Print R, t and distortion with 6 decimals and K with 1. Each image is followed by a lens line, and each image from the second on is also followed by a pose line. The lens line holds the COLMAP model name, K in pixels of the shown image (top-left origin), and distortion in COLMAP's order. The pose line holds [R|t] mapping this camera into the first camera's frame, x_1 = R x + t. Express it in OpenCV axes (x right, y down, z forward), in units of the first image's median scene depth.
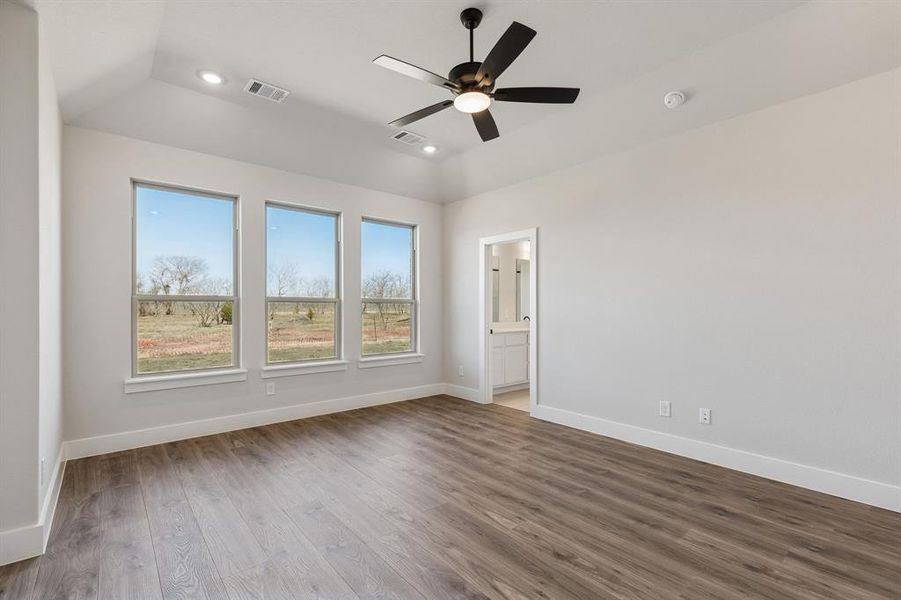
lens RADIAL K [[408.1, 0, 447.4], [0, 408.1, 300.7], [0, 0, 1]] dist [0.008873, 0.000148]
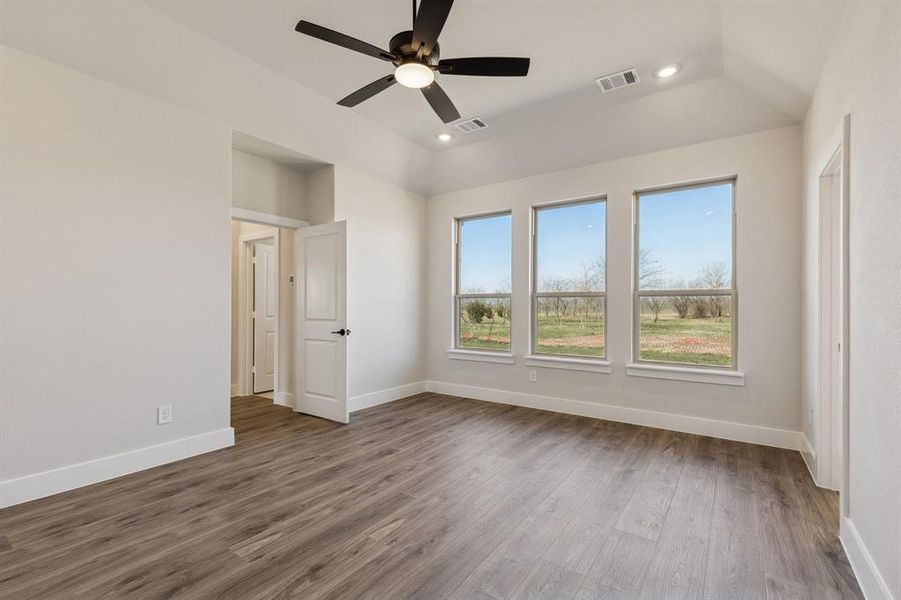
lens RADIAL K [[409.5, 0, 440.9], [0, 409.5, 301.0], [0, 0, 1]] dist [0.012659, -0.000096]
pose [[0.236150, -0.007873, -0.971685, 0.656206], [0.021137, 0.999772, -0.002963, 0.011266], [0.971487, -0.019839, 0.236263, 0.553852]]
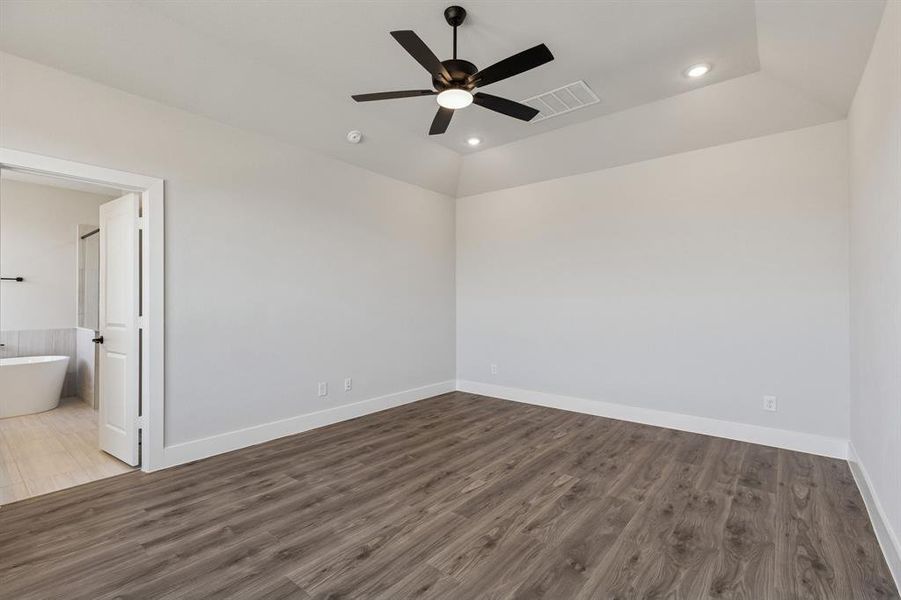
lens RADIAL K [[399.3, 0, 444.7], [0, 399.3, 304.3], [0, 0, 1]] dist [0.026841, -0.000704]
pose [[-0.182441, -0.005162, 0.983203, -0.606663], [-0.029048, 0.999578, -0.000142, 0.007451], [-0.982788, -0.028586, -0.182514, 0.798433]]
